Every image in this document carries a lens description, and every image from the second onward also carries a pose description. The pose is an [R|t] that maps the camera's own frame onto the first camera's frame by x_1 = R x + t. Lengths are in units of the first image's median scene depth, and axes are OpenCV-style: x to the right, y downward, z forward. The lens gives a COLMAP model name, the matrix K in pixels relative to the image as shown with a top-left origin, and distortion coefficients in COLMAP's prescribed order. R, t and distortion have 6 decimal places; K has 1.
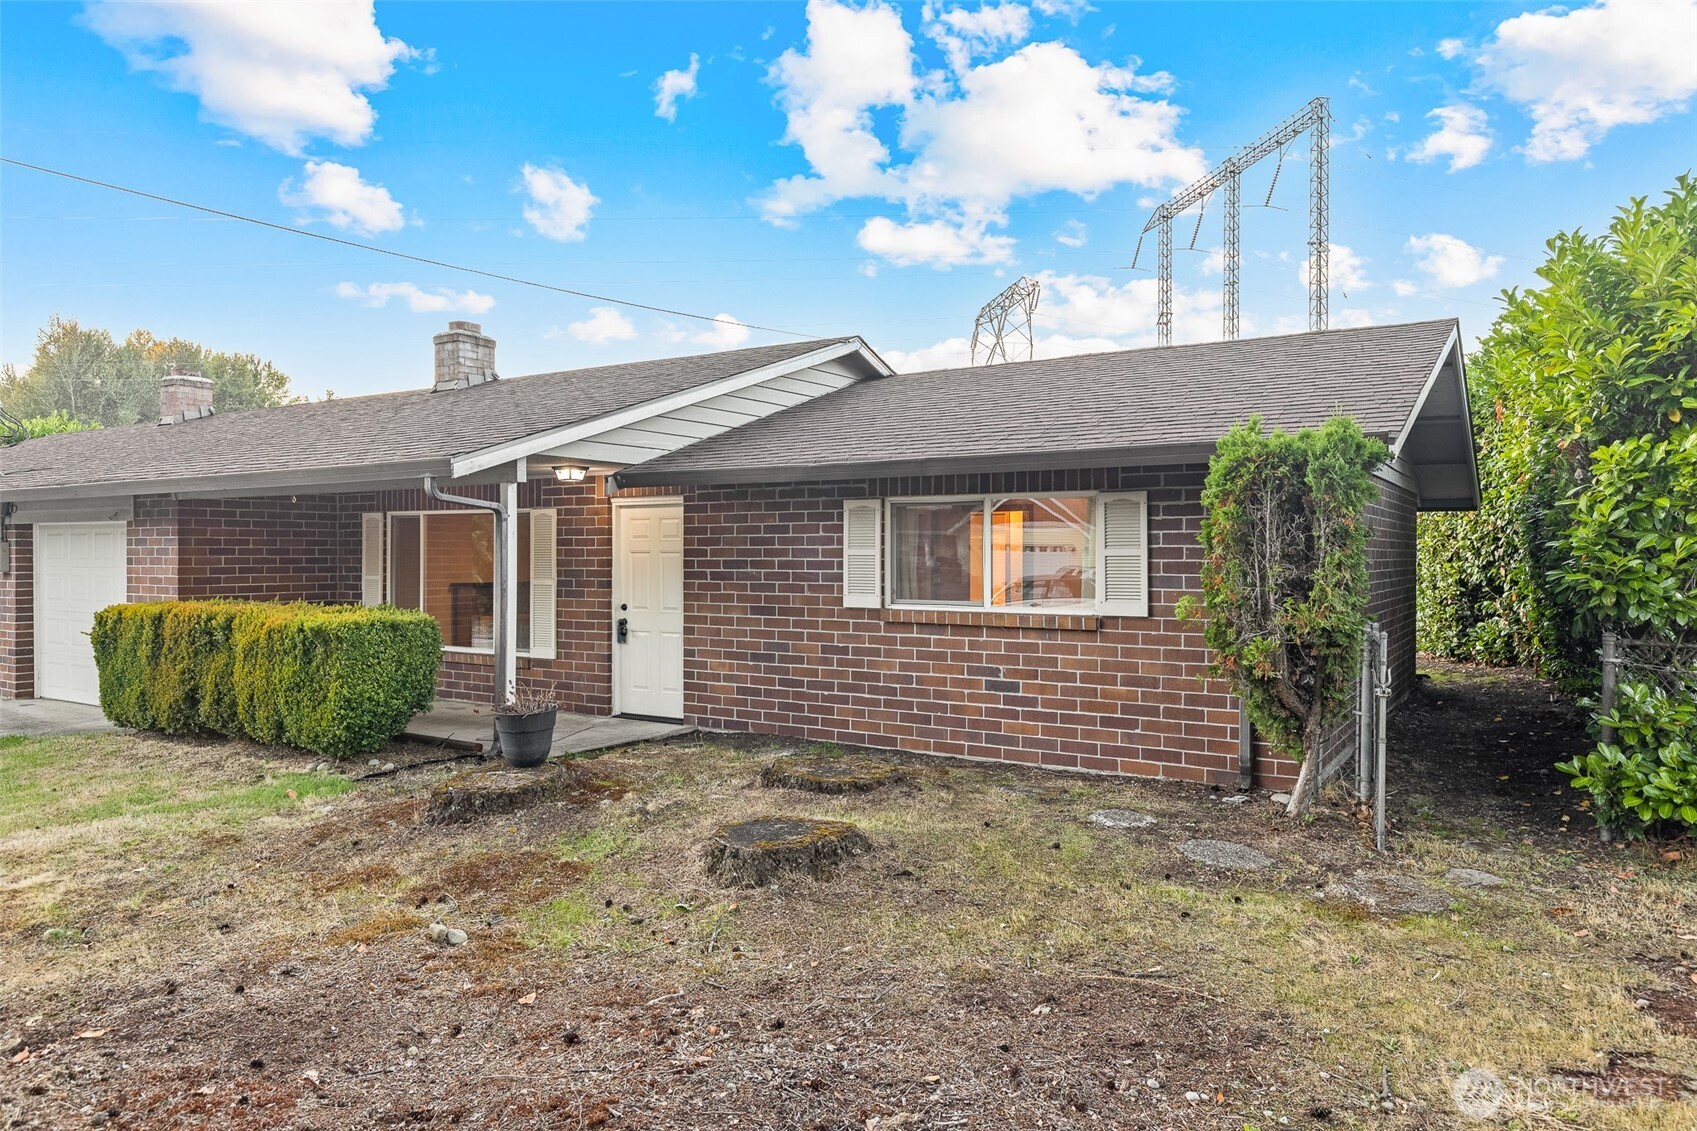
lens RADIAL K [[1108.1, 0, 853.1], [0, 1108.1, 568.8], [0, 0, 1]] dist [0.009411, -0.002770]
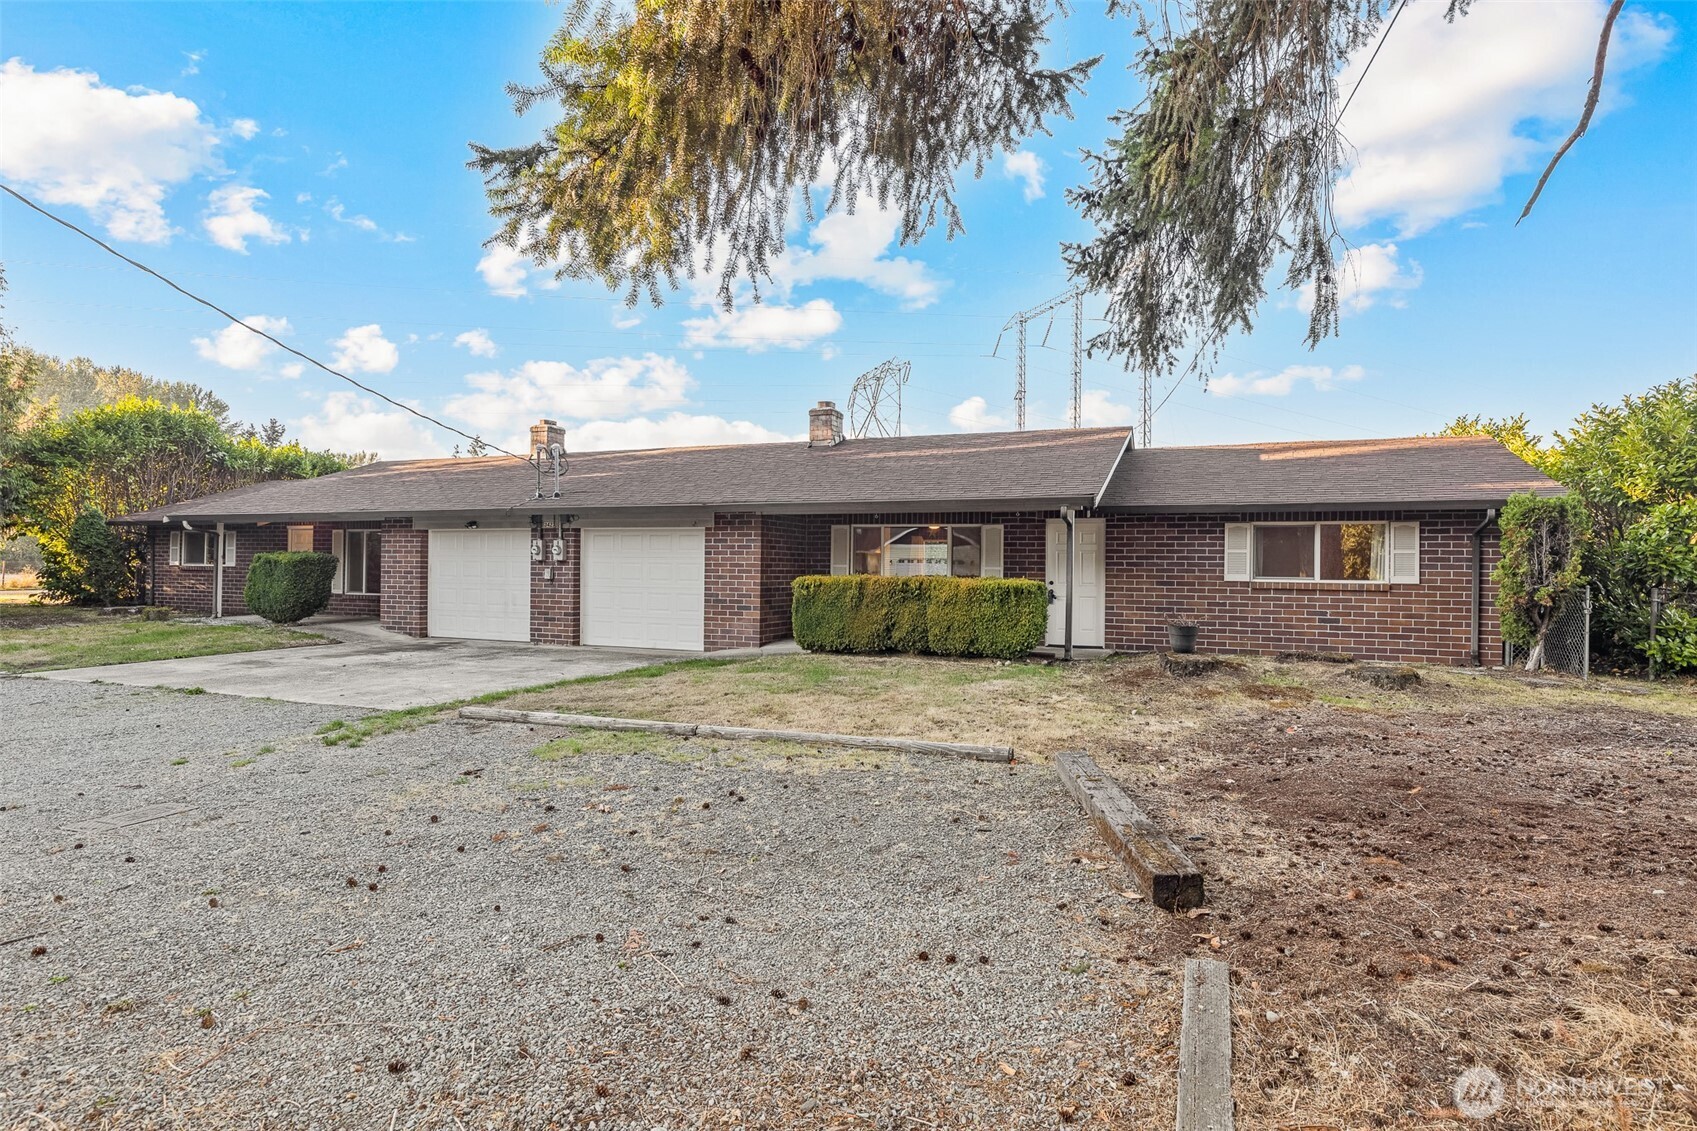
lens RADIAL K [[898.2, 0, 857.6], [0, 898.2, 565.9], [0, 0, 1]] dist [-0.000670, 0.001655]
pose [[0.984428, 0.012446, 0.175348, -0.870381], [-0.009531, 0.999802, -0.017452, 0.041442], [-0.175531, 0.015509, 0.984352, -0.368486]]
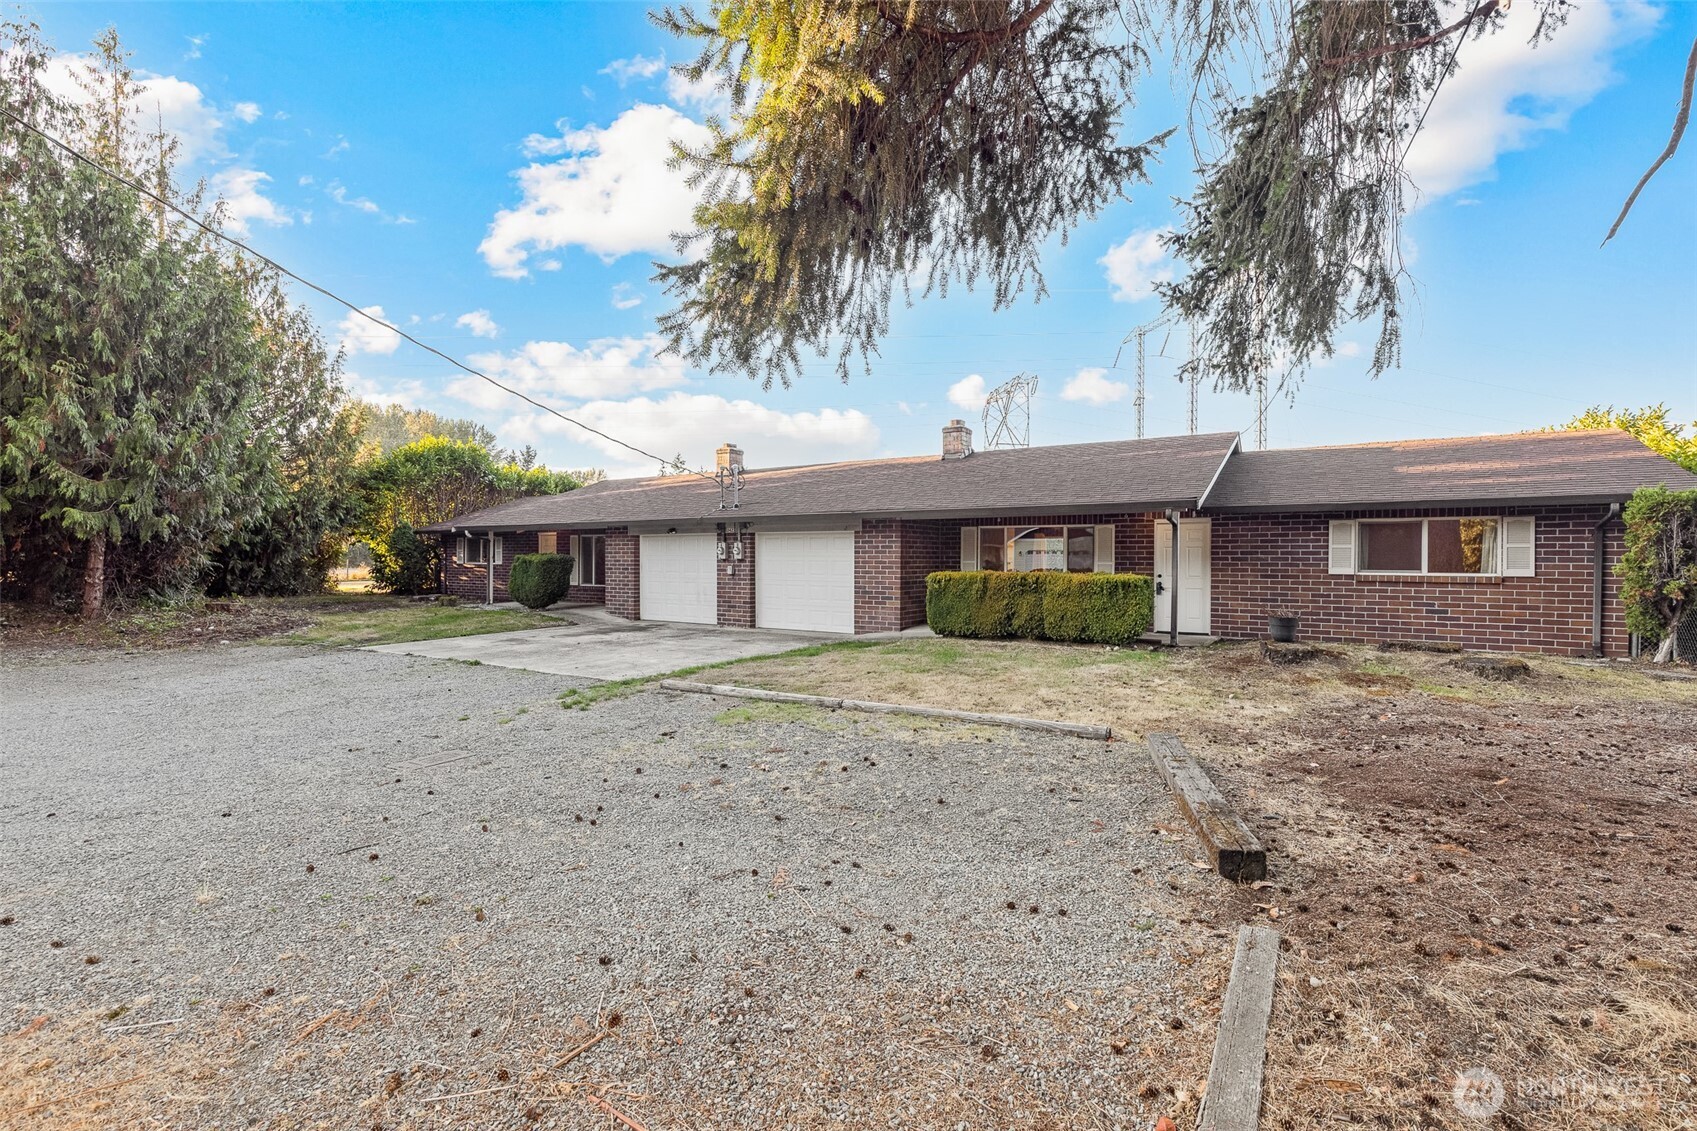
lens RADIAL K [[770.2, 0, 851.9], [0, 770.2, 564.2], [0, 0, 1]] dist [0.007211, -0.001299]
pose [[0.999983, 0.003235, -0.004811, -0.854921], [-0.003263, 0.999978, -0.005821, 0.027679], [0.004792, 0.005837, 0.999971, -0.392754]]
